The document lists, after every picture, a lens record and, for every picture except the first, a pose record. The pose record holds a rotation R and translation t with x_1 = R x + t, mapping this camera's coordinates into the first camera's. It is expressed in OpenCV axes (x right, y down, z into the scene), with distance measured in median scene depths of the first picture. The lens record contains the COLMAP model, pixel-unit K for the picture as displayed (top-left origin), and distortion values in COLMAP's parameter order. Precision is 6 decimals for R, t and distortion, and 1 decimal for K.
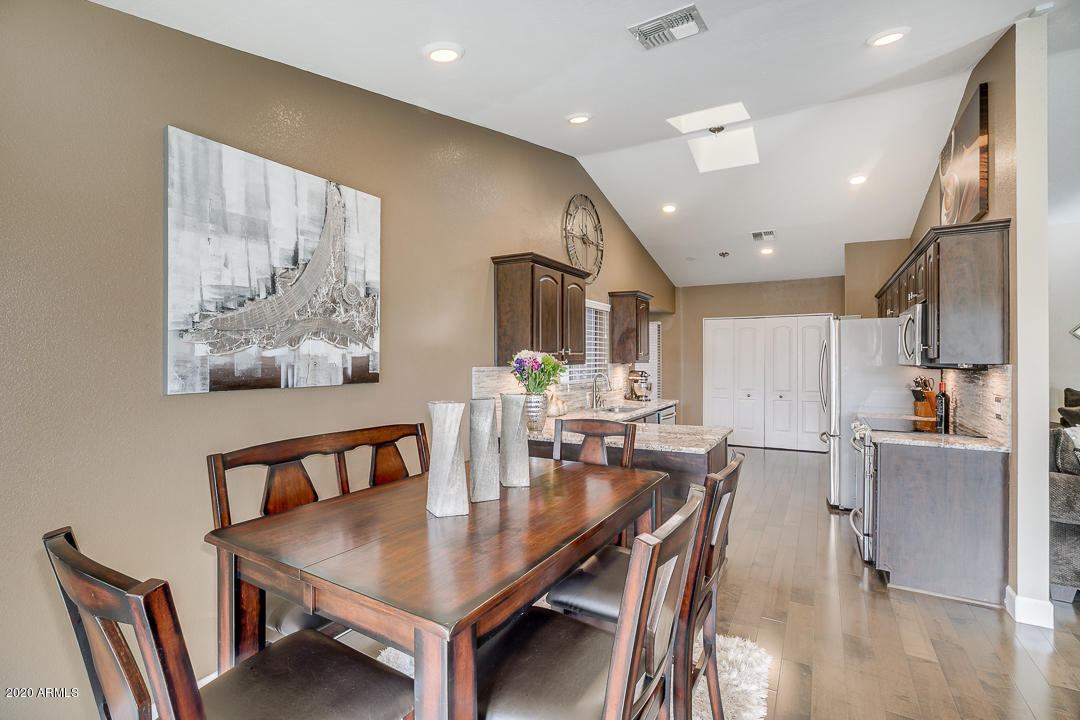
lens RADIAL K [[484.5, 0, 544.2], [0, 484.5, 354.2], [0, 0, 1]] dist [-0.001378, 0.009527]
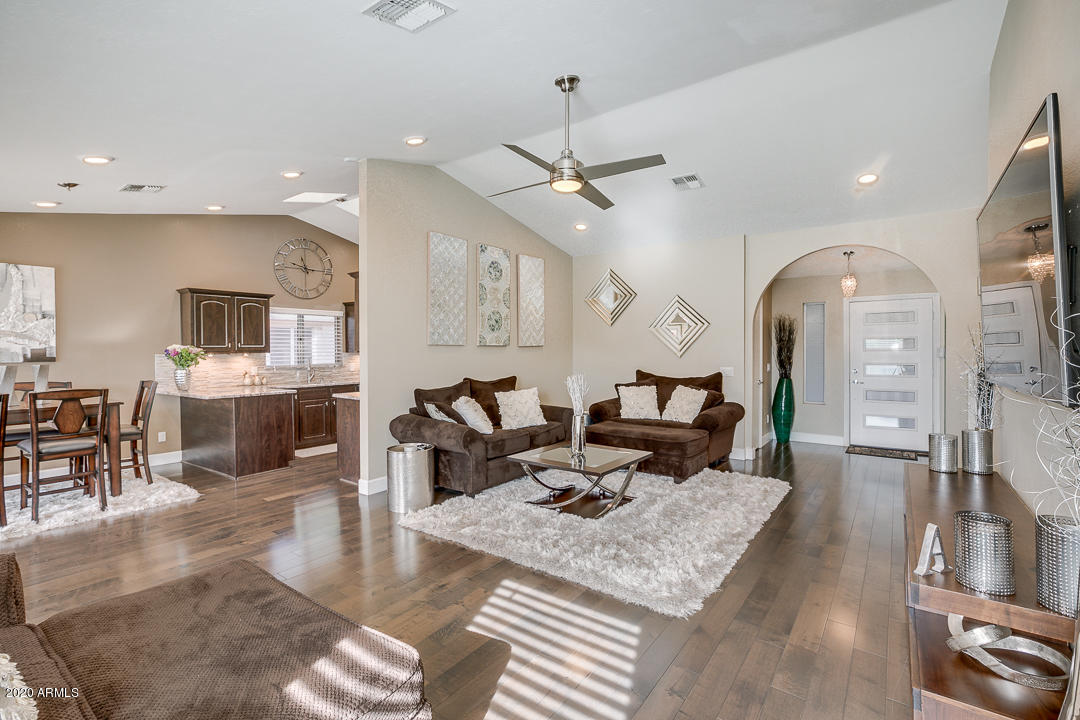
lens RADIAL K [[484.5, 0, 544.2], [0, 484.5, 354.2], [0, 0, 1]] dist [-0.001378, 0.009527]
pose [[0.990392, -0.003016, -0.138253, 1.971150], [0.005198, 0.999868, 0.015423, 0.007513], [0.138188, -0.015993, 0.990277, -0.711521]]
